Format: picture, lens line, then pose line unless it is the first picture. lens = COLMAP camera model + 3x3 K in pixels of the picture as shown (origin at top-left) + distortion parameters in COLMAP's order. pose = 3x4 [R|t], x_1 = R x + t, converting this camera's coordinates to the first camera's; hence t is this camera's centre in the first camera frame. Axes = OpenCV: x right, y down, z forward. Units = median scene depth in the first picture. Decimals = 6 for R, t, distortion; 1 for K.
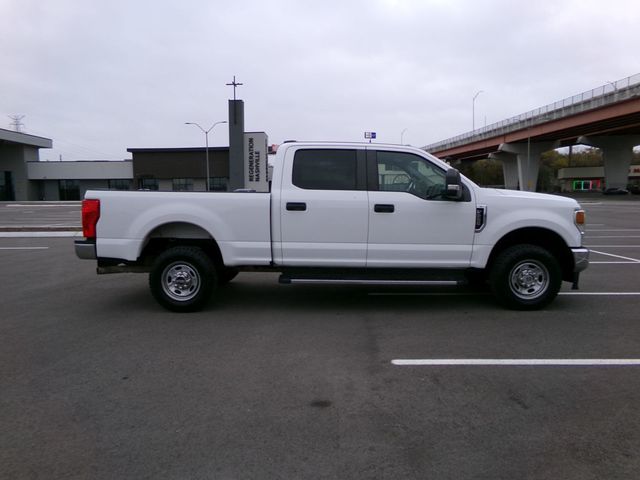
lens RADIAL K [[444.2, 0, 322.0], [0, 444.2, 237.8], [0, 0, 1]] dist [-0.025537, 0.052103]
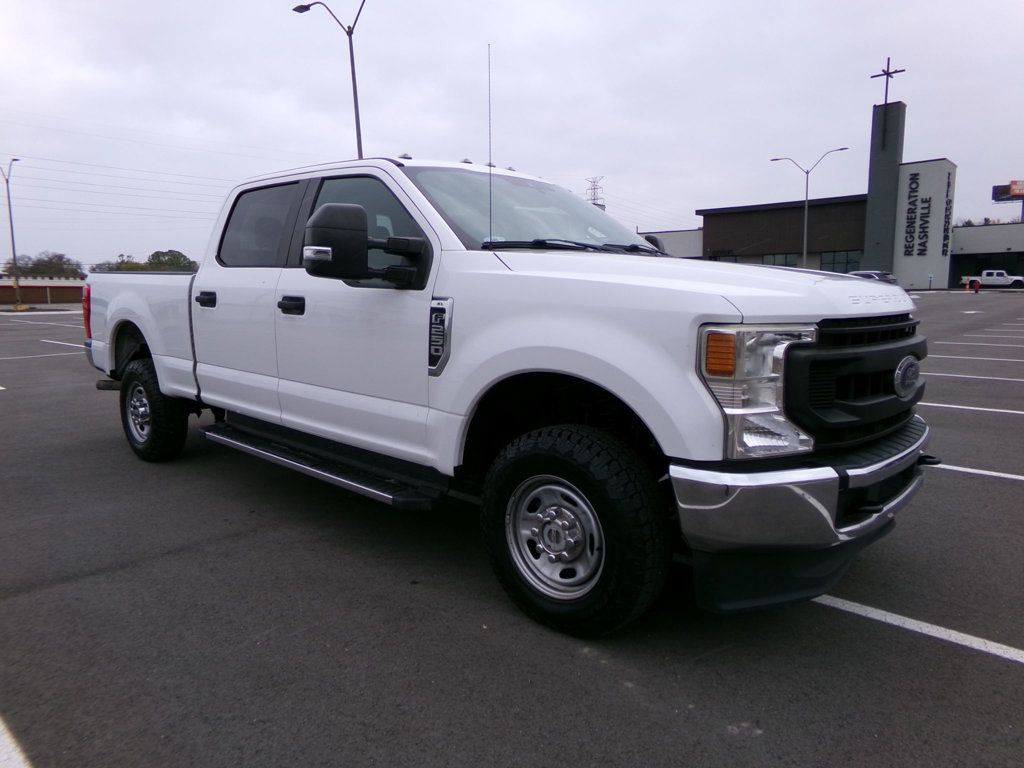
lens RADIAL K [[710.7, 0, 515.2], [0, 710.7, 380.5], [0, 0, 1]] dist [-0.025537, 0.052103]
pose [[0.732232, 0.089586, -0.675138, 0.082453], [-0.062641, 0.995968, 0.064220, -0.005124], [0.678169, -0.004733, 0.734891, 0.064079]]
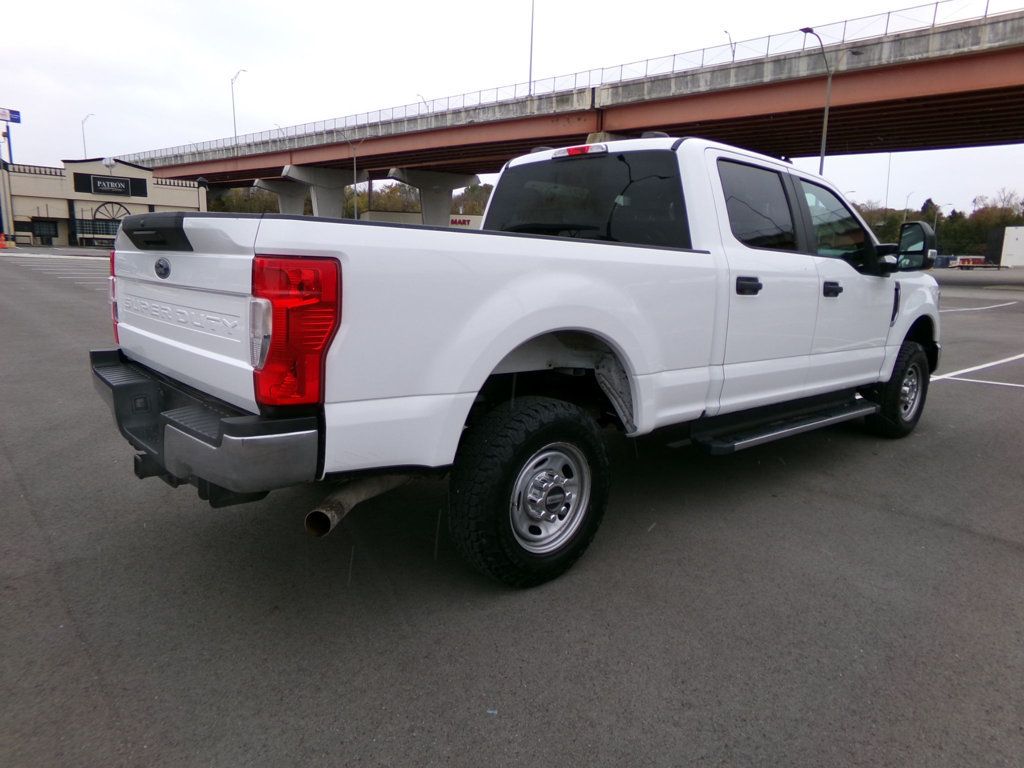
lens RADIAL K [[693.0, 0, 529.4], [0, 693.0, 382.8], [0, 0, 1]] dist [0.003354, 0.040305]
pose [[0.737279, -0.094506, 0.668945, -0.072738], [0.029600, 0.993735, 0.107767, -0.005607], [-0.674939, -0.059653, 0.735458, 0.063899]]
